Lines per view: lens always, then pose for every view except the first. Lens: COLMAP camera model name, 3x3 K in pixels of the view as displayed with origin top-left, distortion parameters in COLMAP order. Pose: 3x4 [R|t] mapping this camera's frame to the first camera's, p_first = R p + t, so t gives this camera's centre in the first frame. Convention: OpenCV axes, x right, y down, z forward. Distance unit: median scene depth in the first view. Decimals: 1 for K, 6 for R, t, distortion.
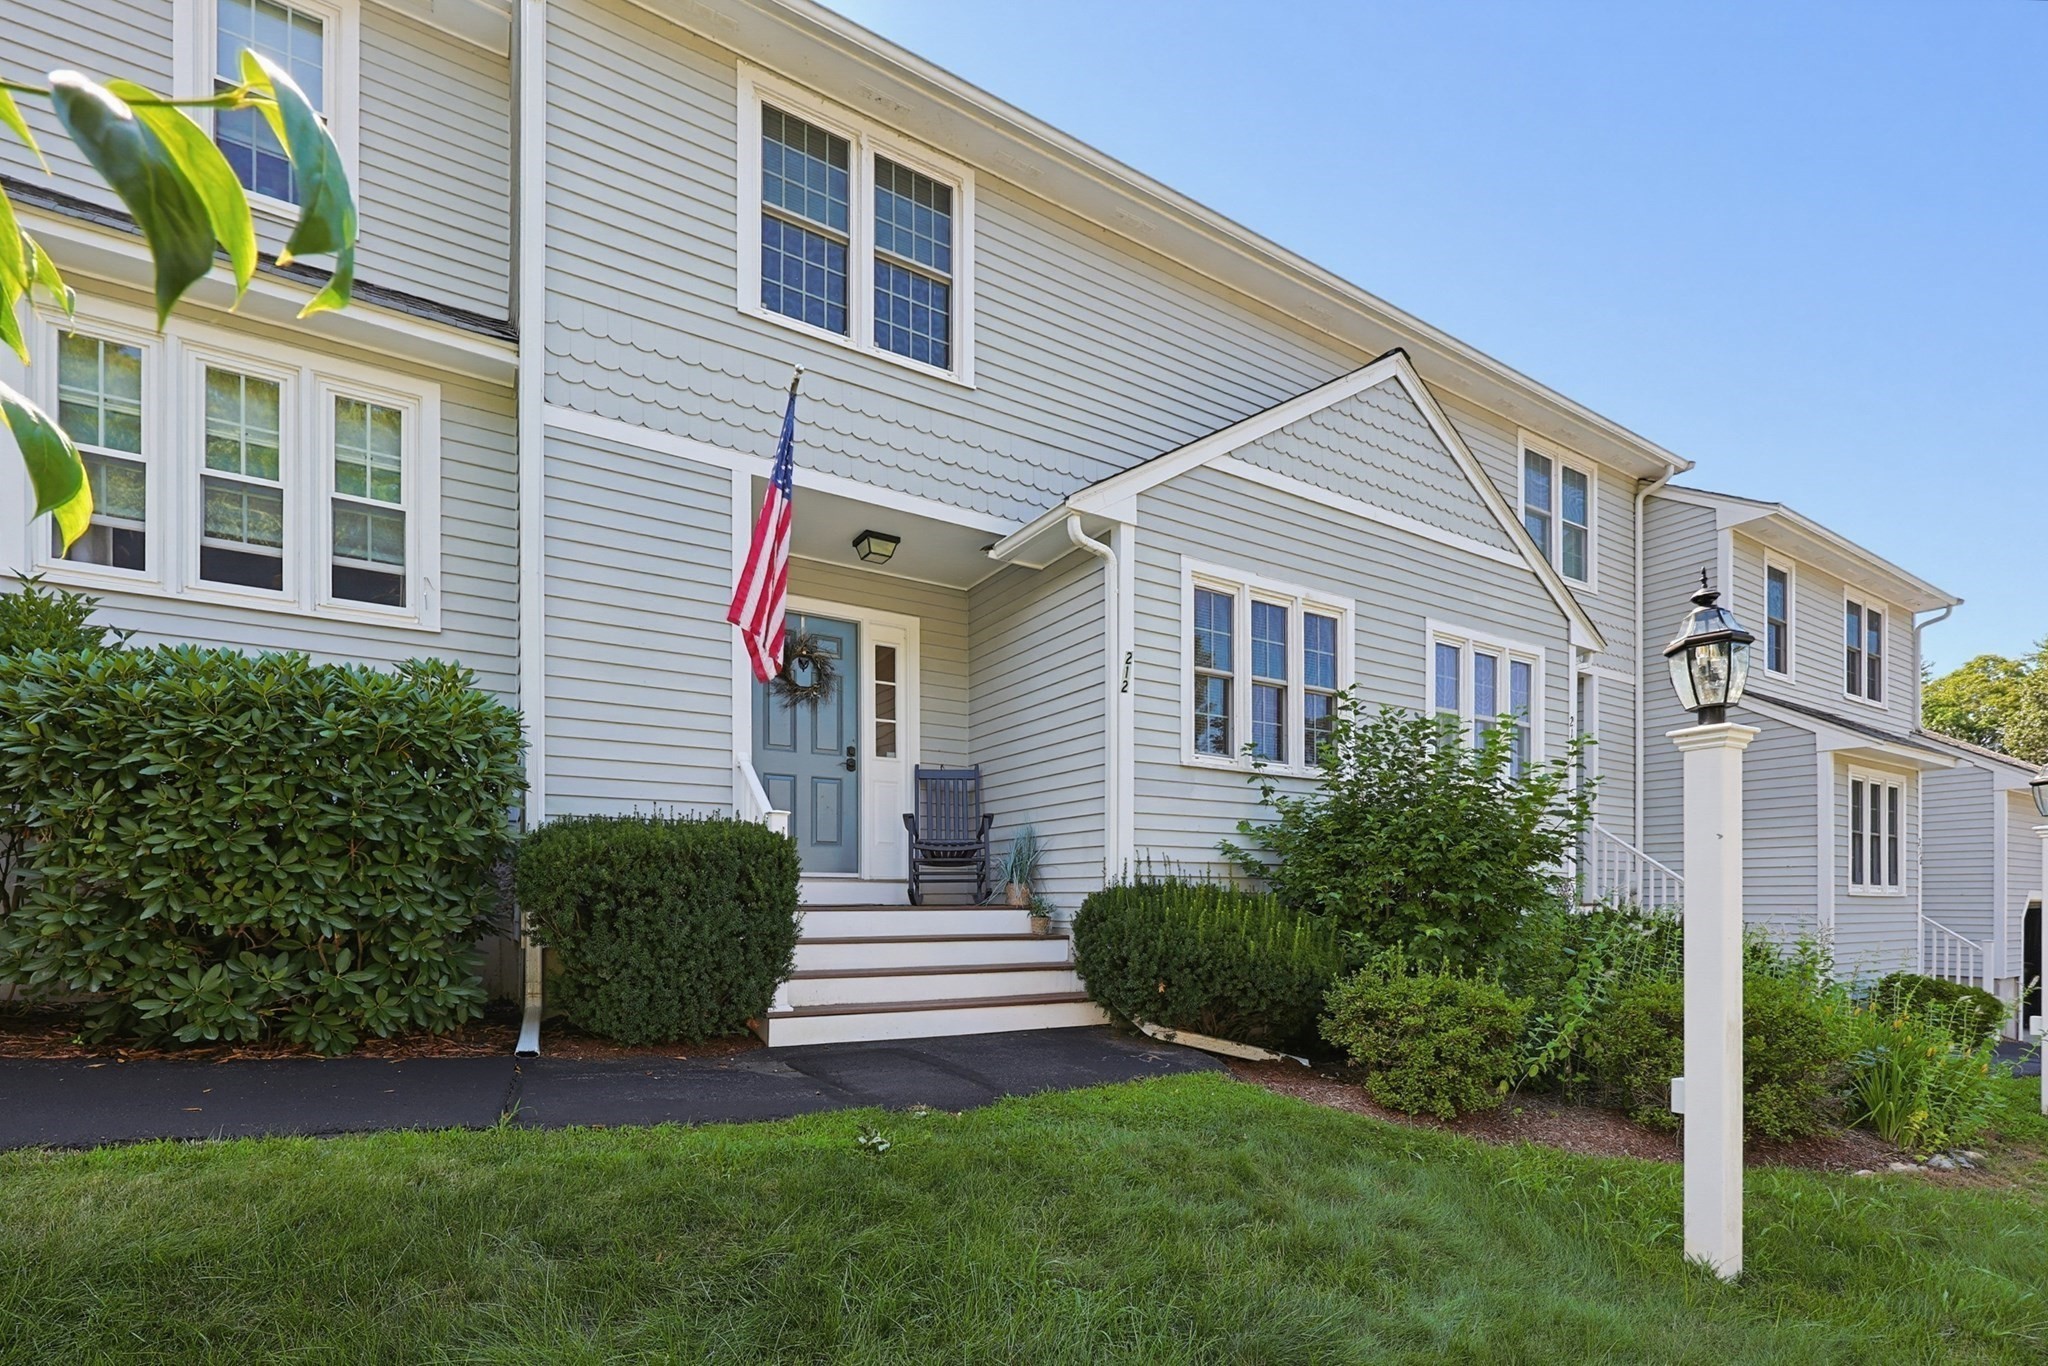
lens RADIAL K [[900.1, 0, 1010.9], [0, 900.1, 722.4], [0, 0, 1]] dist [0.000018, 0.000023]
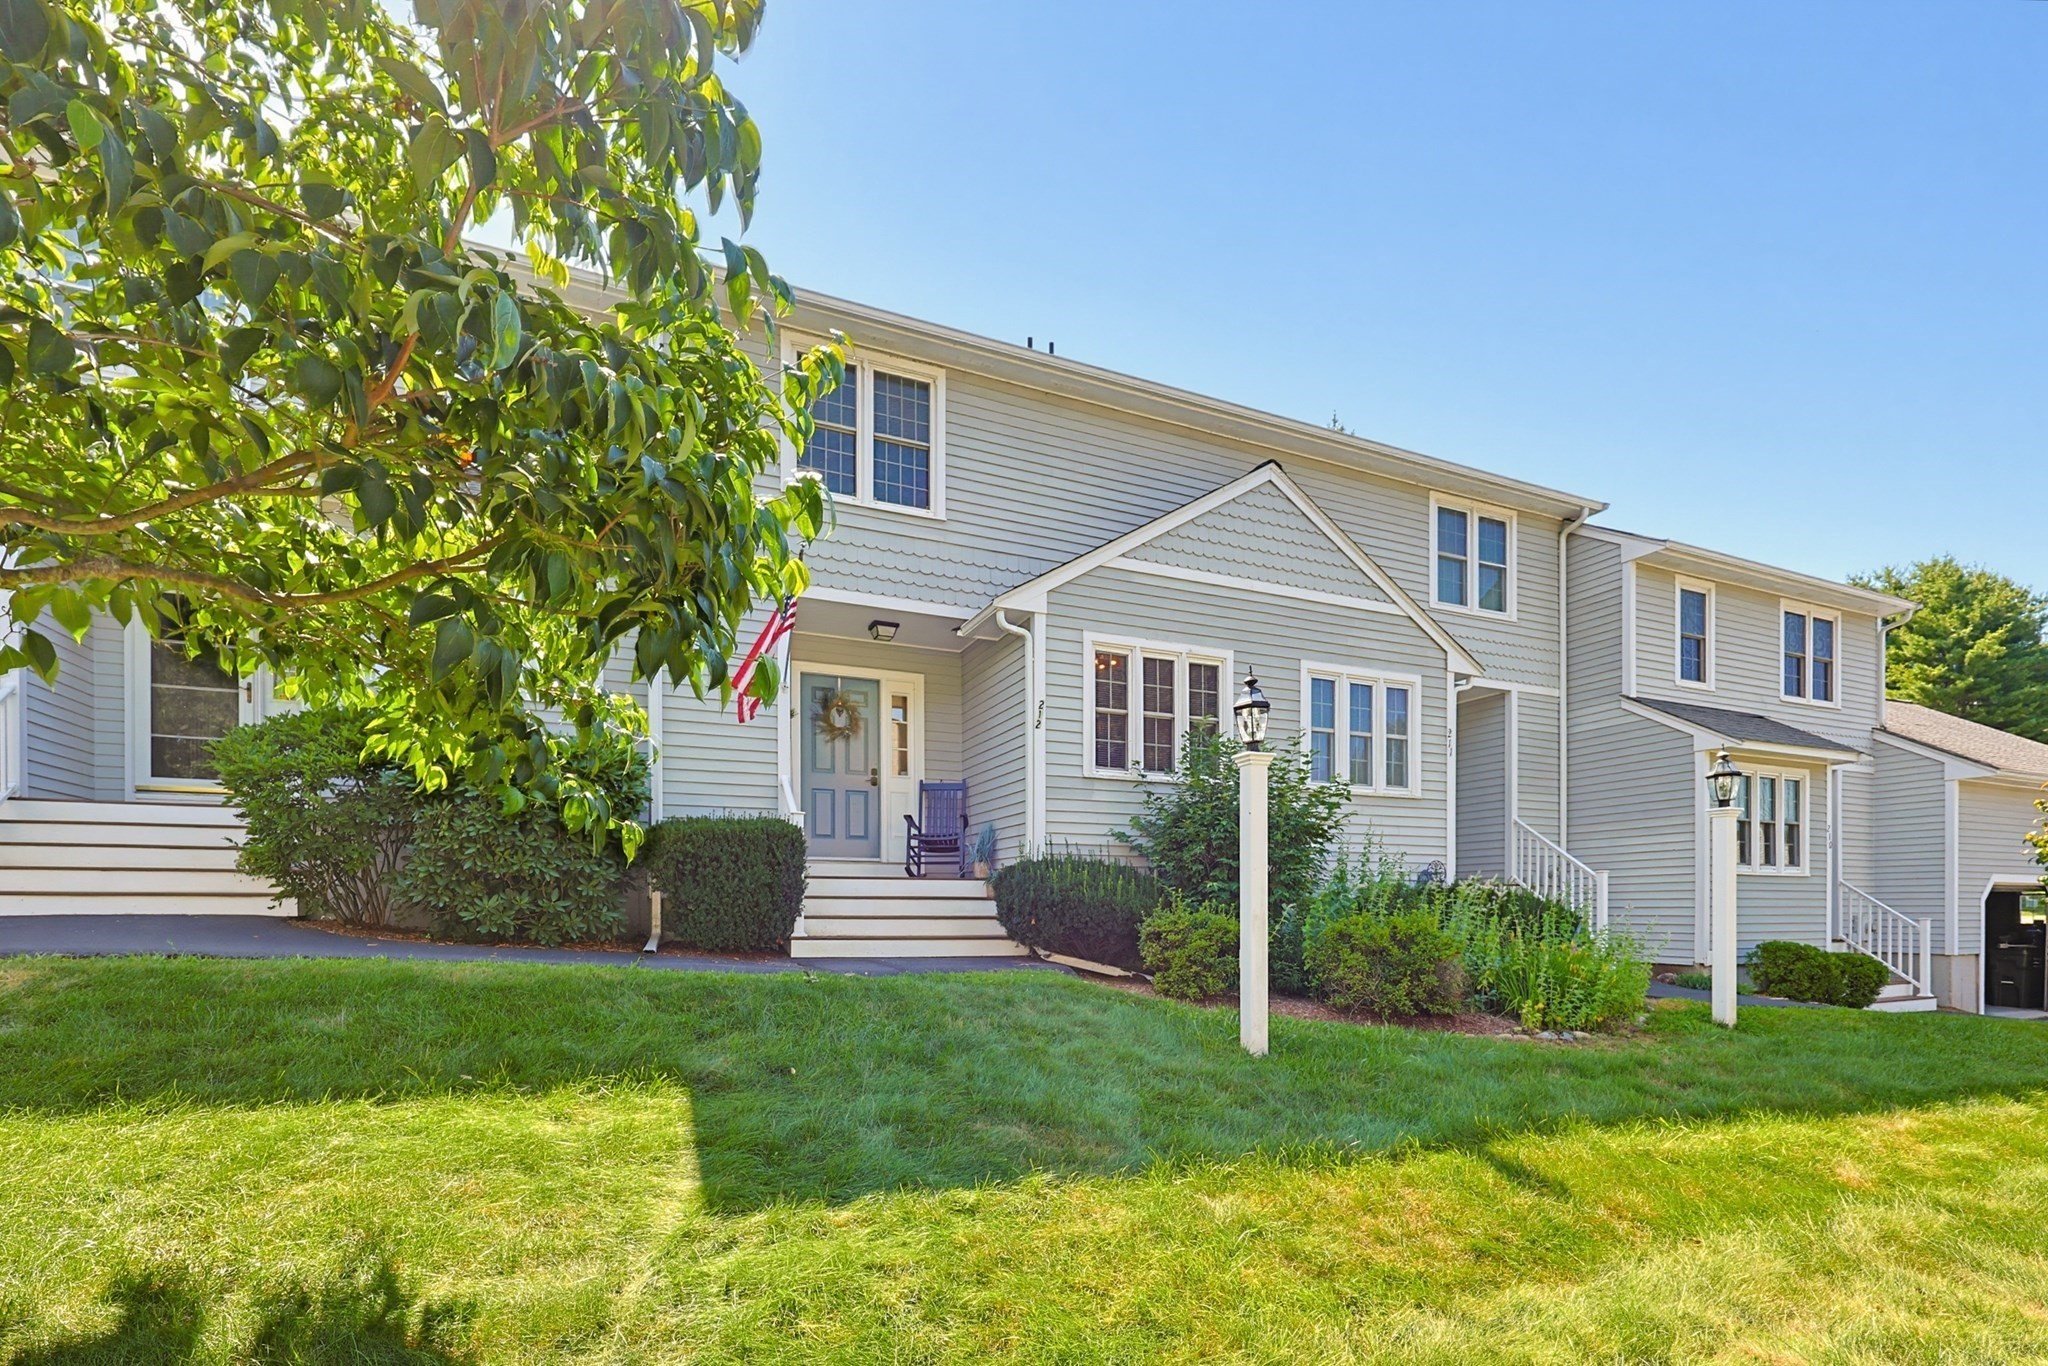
lens RADIAL K [[900.1, 0, 1026.8], [0, 900.1, 685.8], [0, 0, 1]] dist [0.000018, 0.000023]
pose [[0.991645, -0.034469, -0.124305, 0.272277], [0.027975, 0.998170, -0.053612, -0.023123], [0.125926, 0.049686, 0.990795, -0.427862]]
